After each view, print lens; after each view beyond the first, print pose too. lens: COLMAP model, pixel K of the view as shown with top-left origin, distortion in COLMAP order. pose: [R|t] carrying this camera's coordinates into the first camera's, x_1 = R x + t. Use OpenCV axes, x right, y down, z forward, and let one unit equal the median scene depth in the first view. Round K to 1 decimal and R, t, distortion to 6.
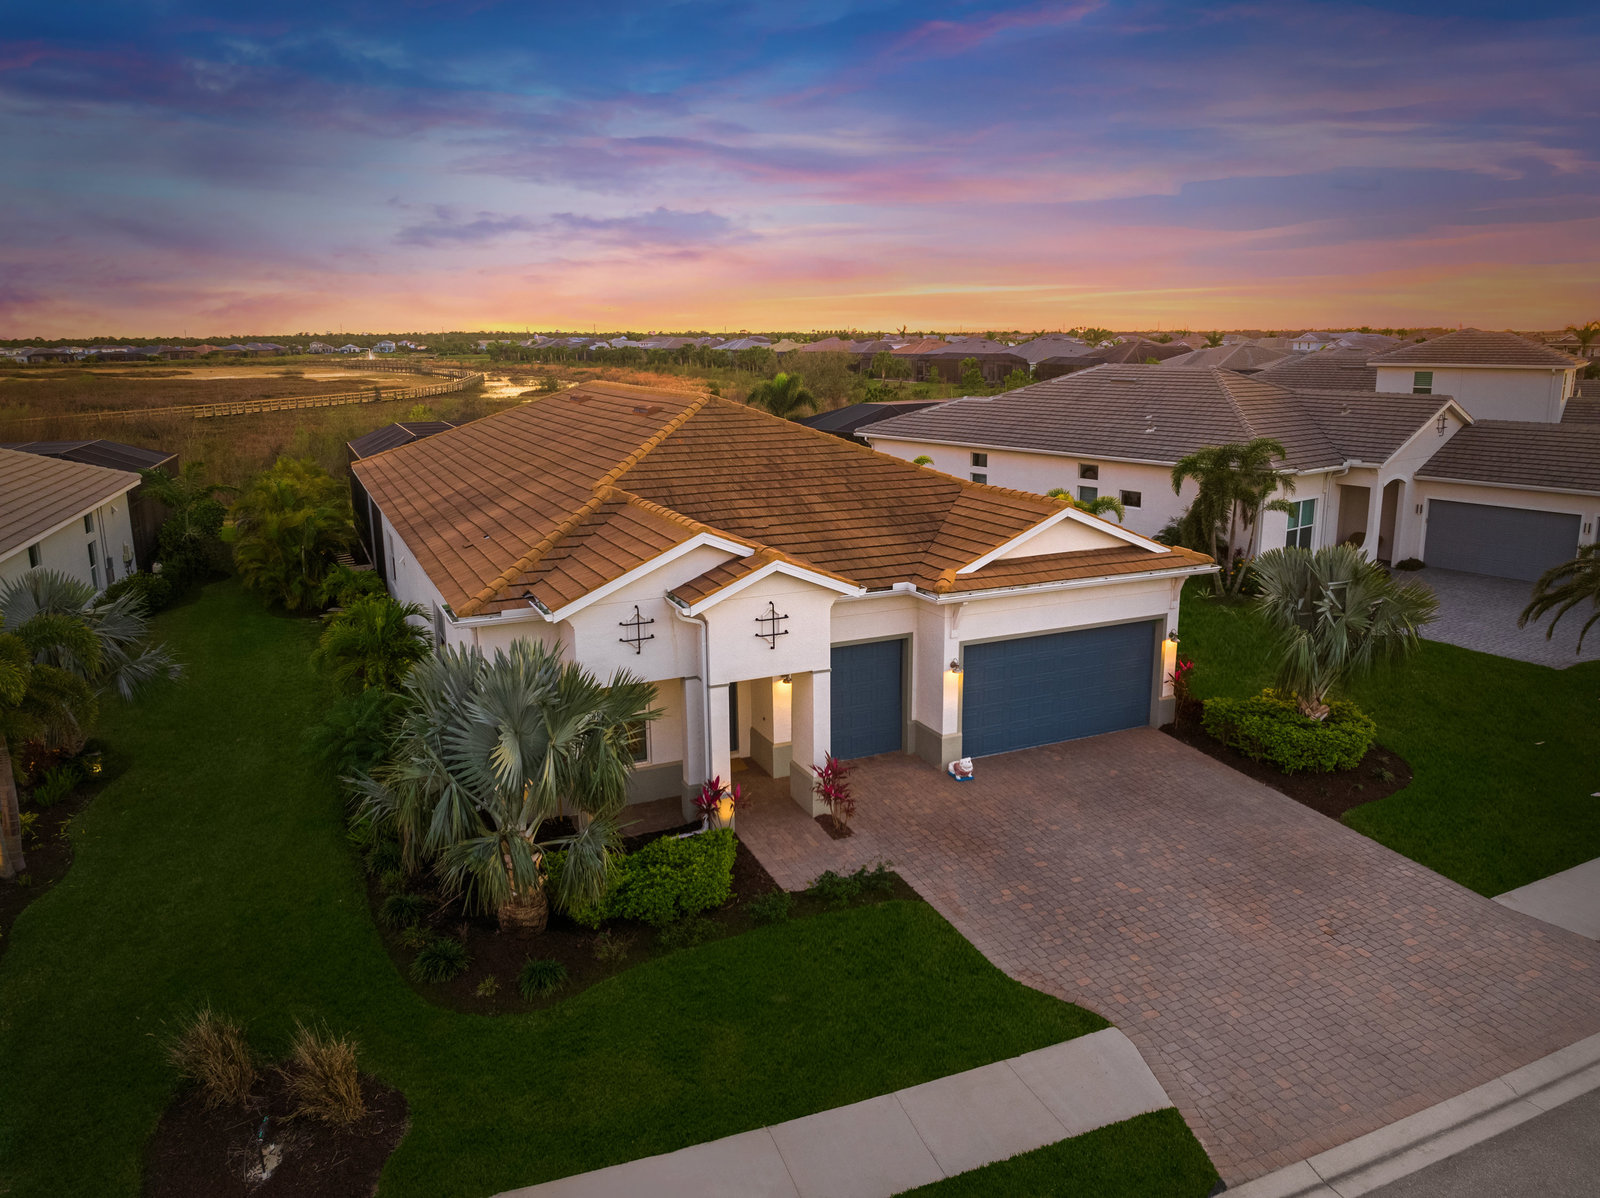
lens RADIAL K [[1164.9, 0, 810.2], [0, 1164.9, 573.7], [0, 0, 1]] dist [-0.035737, 0.001805]
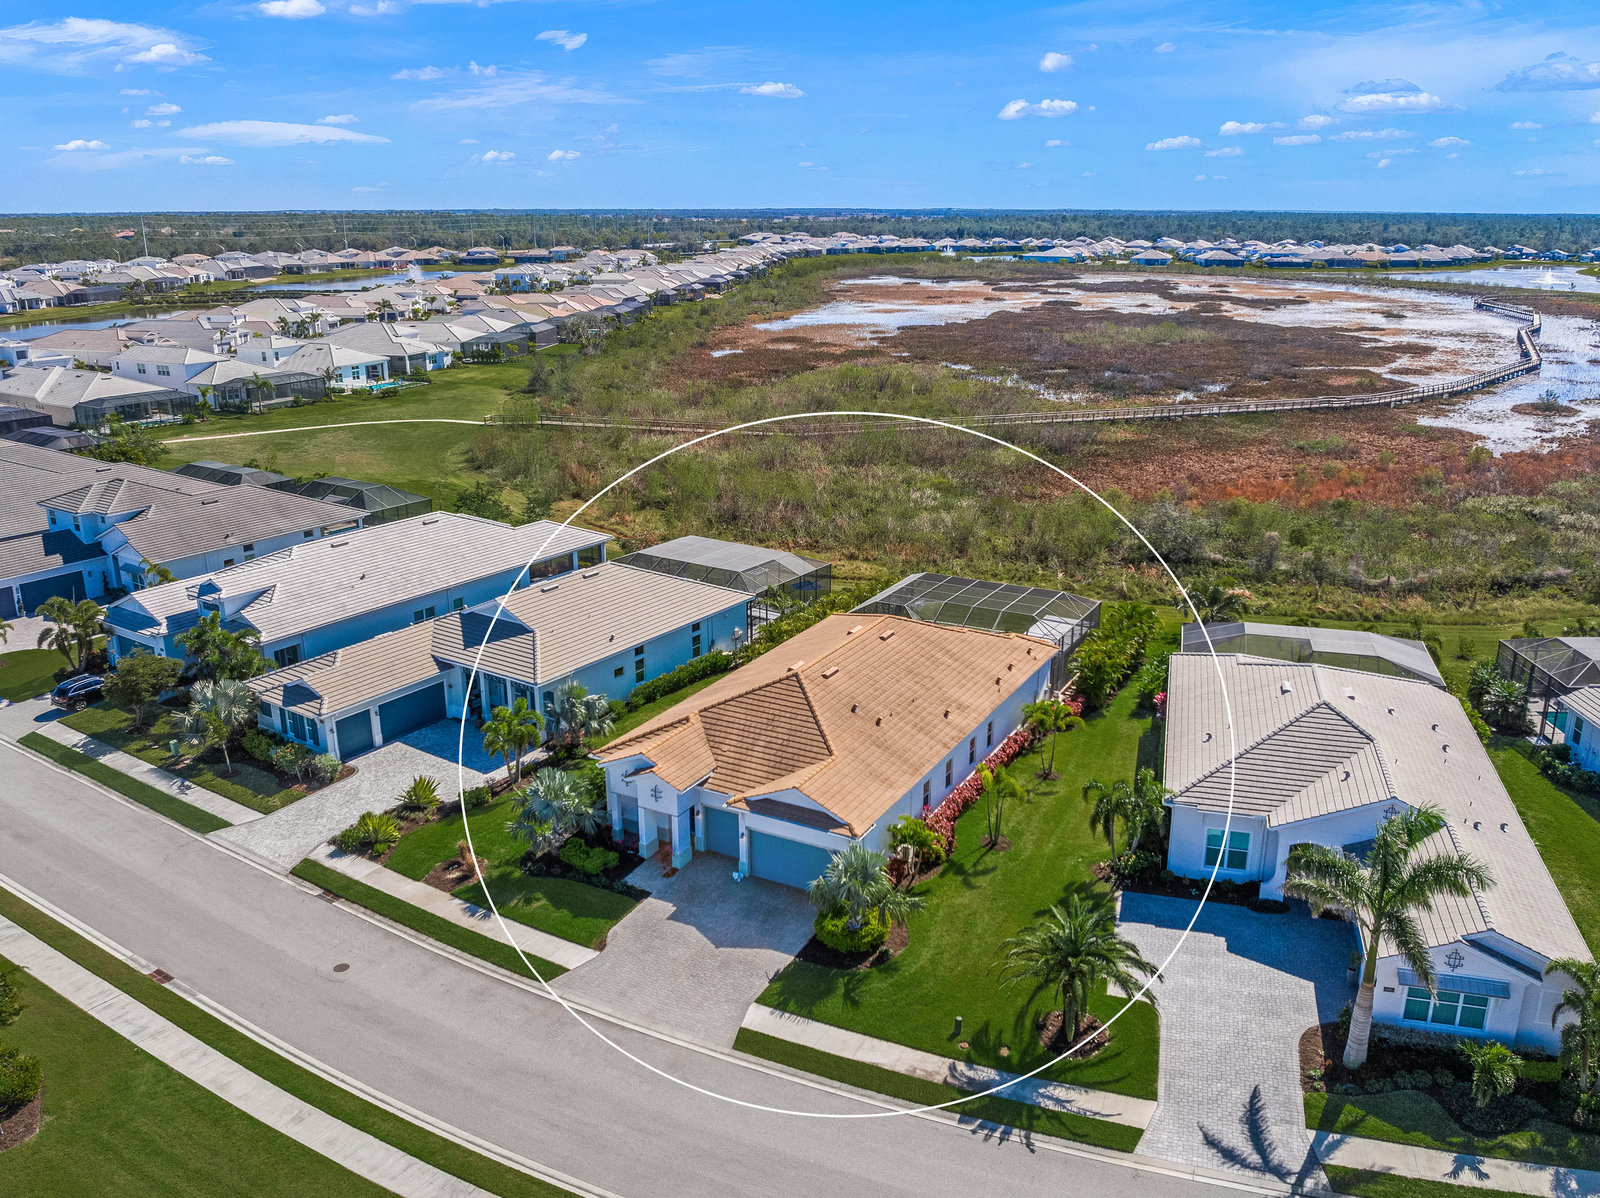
lens RADIAL K [[1349.3, 0, 800.0], [0, 1349.3, 599.0], [0, 0, 1]] dist [-0.024267, -0.009210]
pose [[0.576201, 0.246835, -0.779144, 2.074660], [-0.159868, 0.968928, 0.188732, -0.866020], [0.801520, 0.015813, 0.597758, -0.519190]]
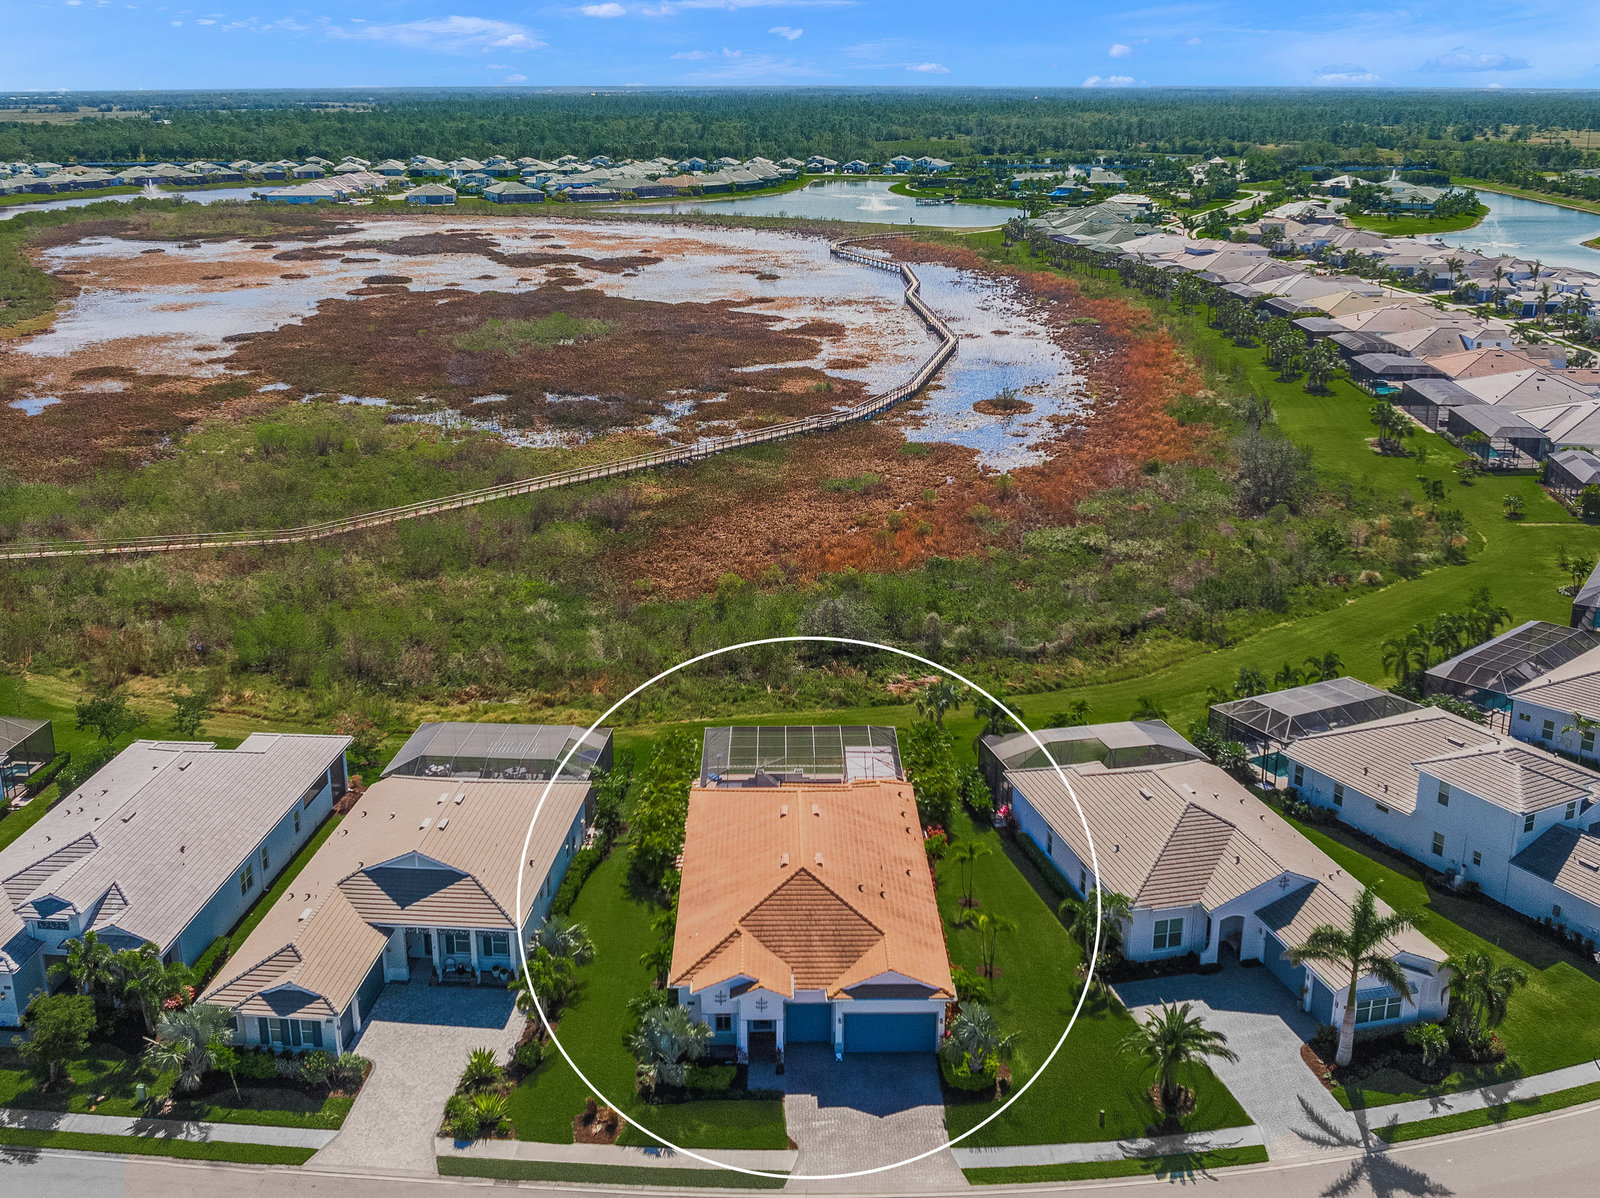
lens RADIAL K [[1815.4, 0, 803.9], [0, 1815.4, 561.8], [0, 0, 1]] dist [-0.020094, 0.001964]
pose [[0.911679, 0.131154, -0.389410, 1.485246], [-0.091306, 0.988661, 0.119217, -1.413109], [0.400630, -0.073132, 0.913317, -2.715083]]
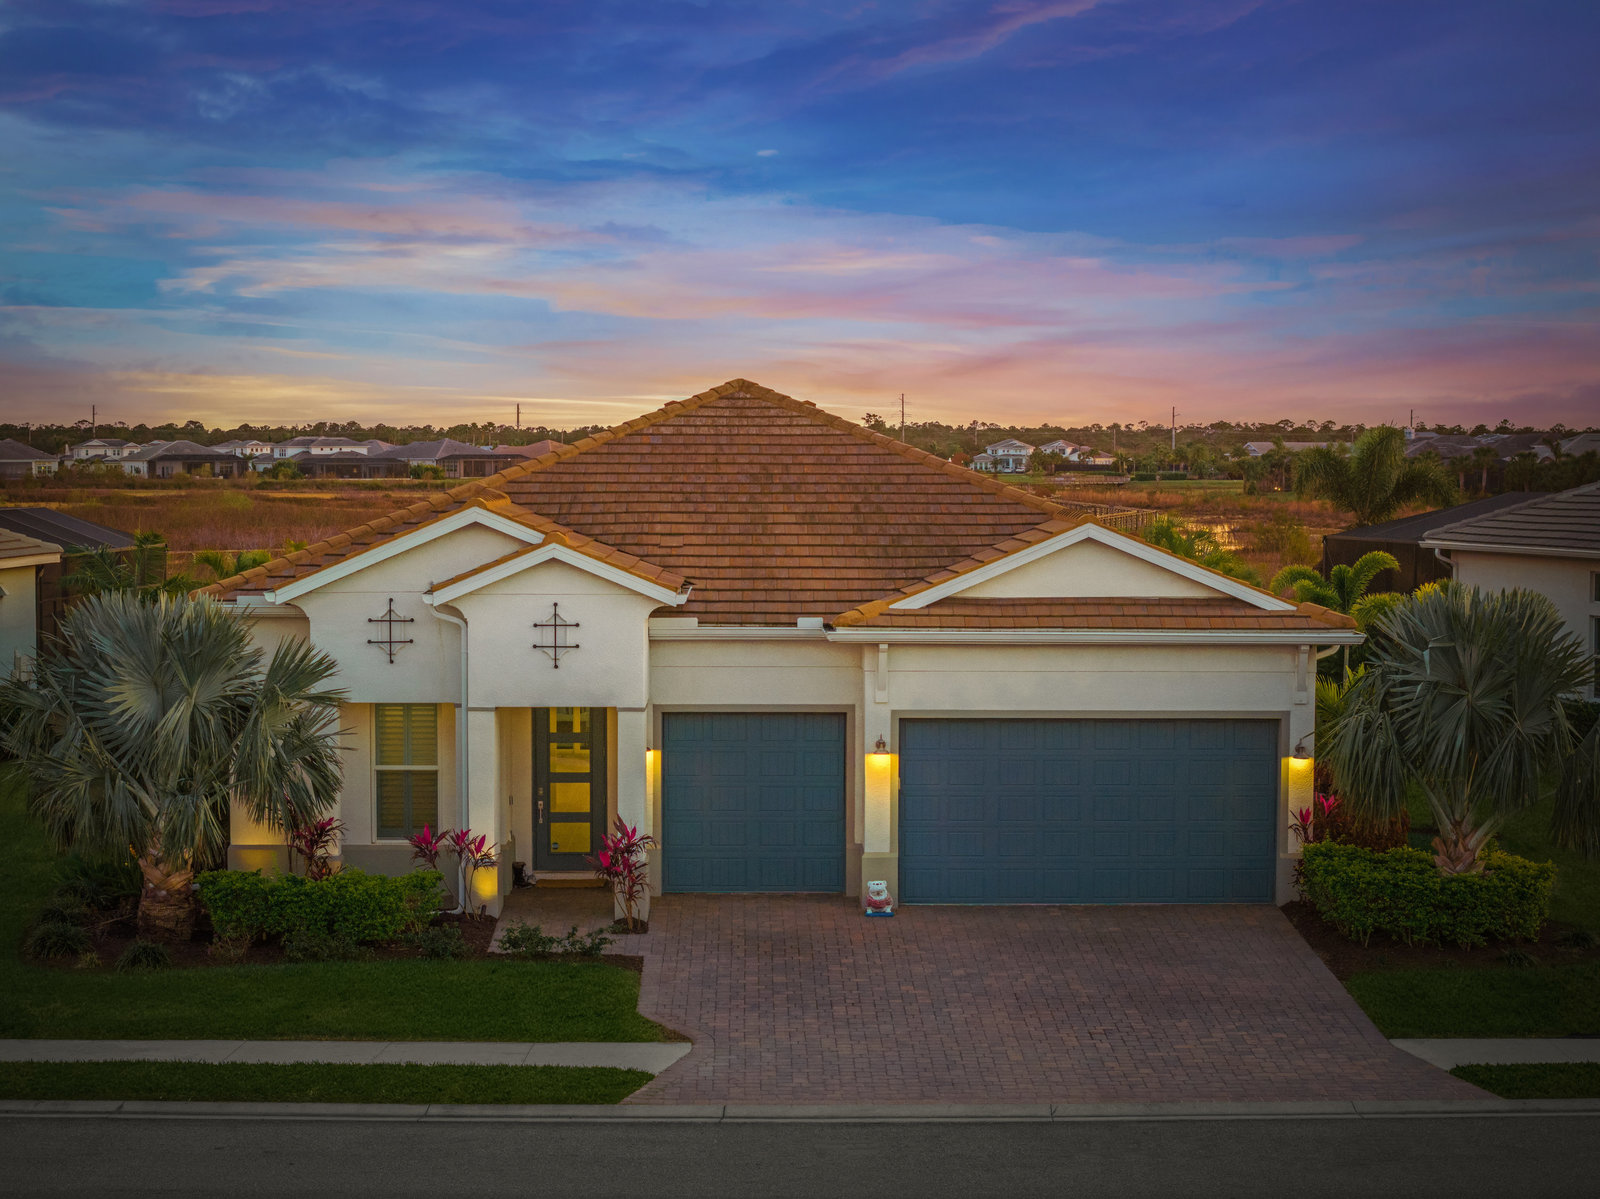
lens RADIAL K [[3639.0, 0, 751.5], [0, 3639.0, 693.1], [0, 0, 1]] dist [-0.136339, 0.442109]
pose [[0.904927, 0.037656, -0.423897, 0.885350], [-0.094590, 0.988959, -0.114076, 0.277227], [0.414921, 0.143327, 0.898498, -0.861132]]
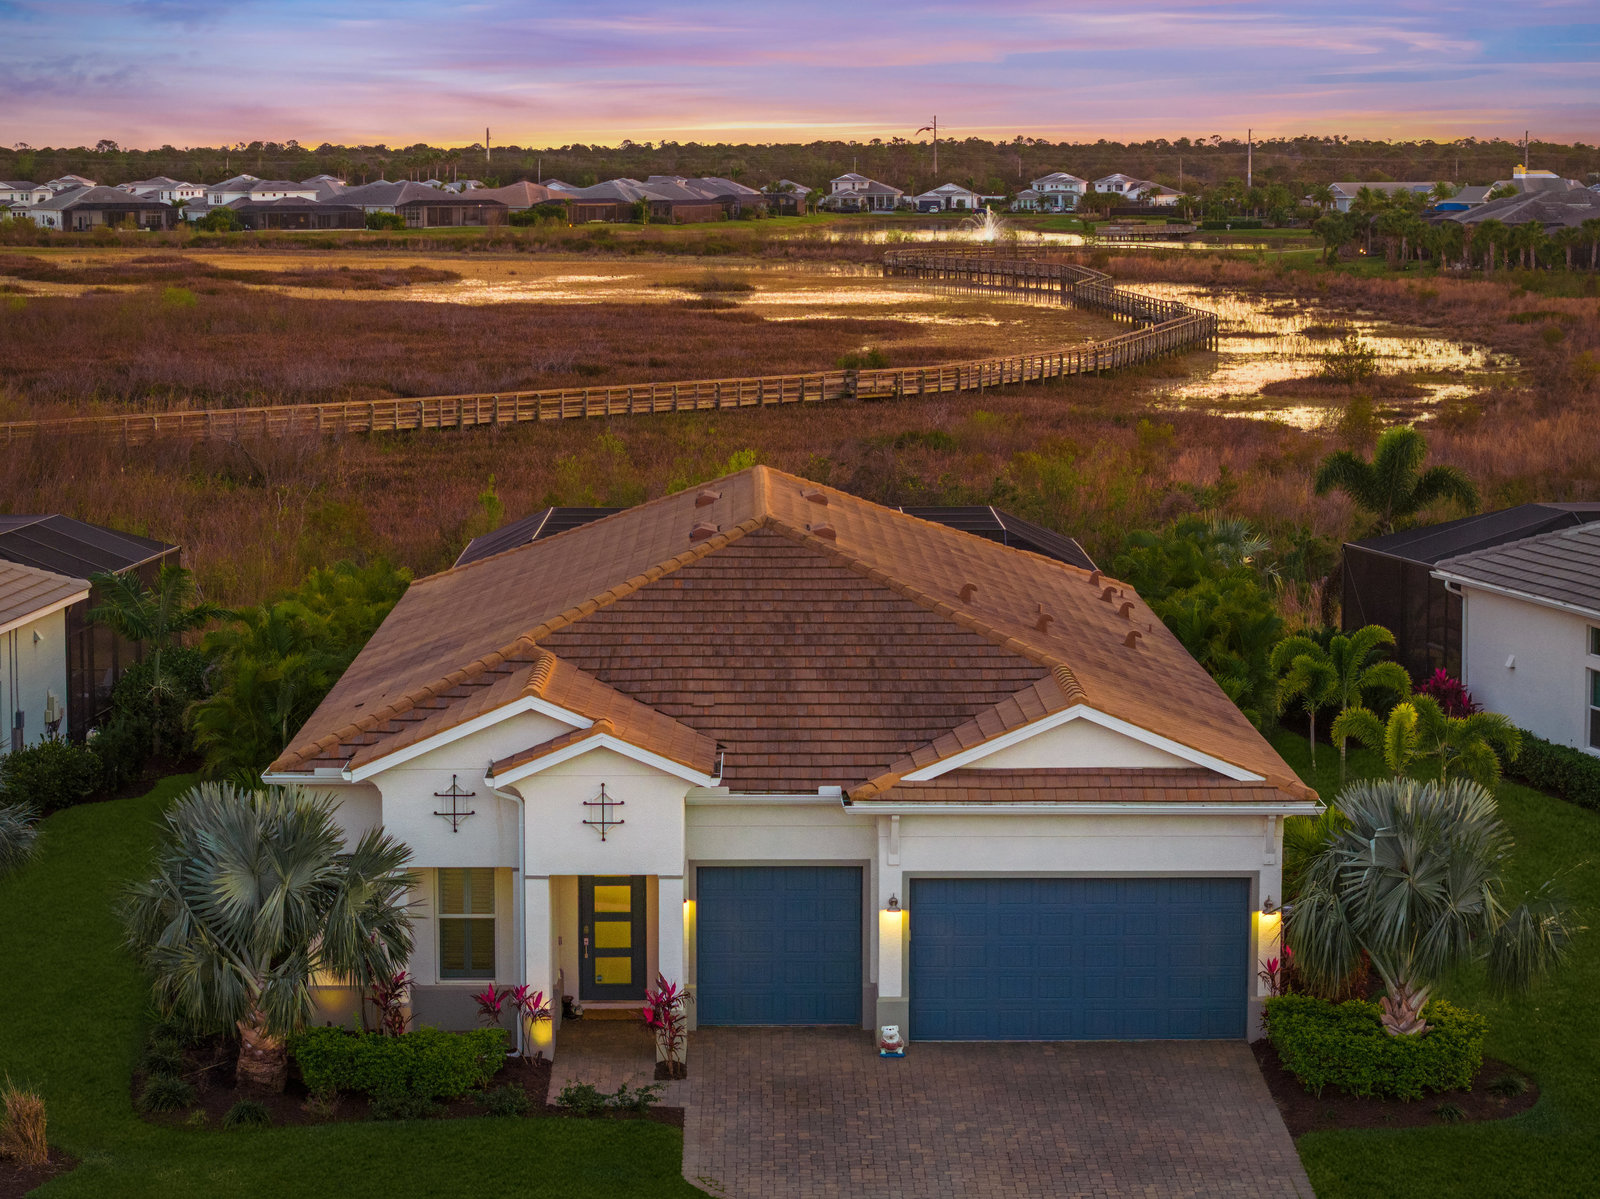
lens RADIAL K [[4330.1, 0, 800.0], [0, 4330.1, 599.5], [0, 0, 1]] dist [-0.135643, 0.254239]
pose [[0.909095, 0.053269, -0.413169, 1.135532], [-0.091468, 0.993113, -0.073216, 0.088806], [0.406424, 0.104352, 0.907706, -1.477062]]
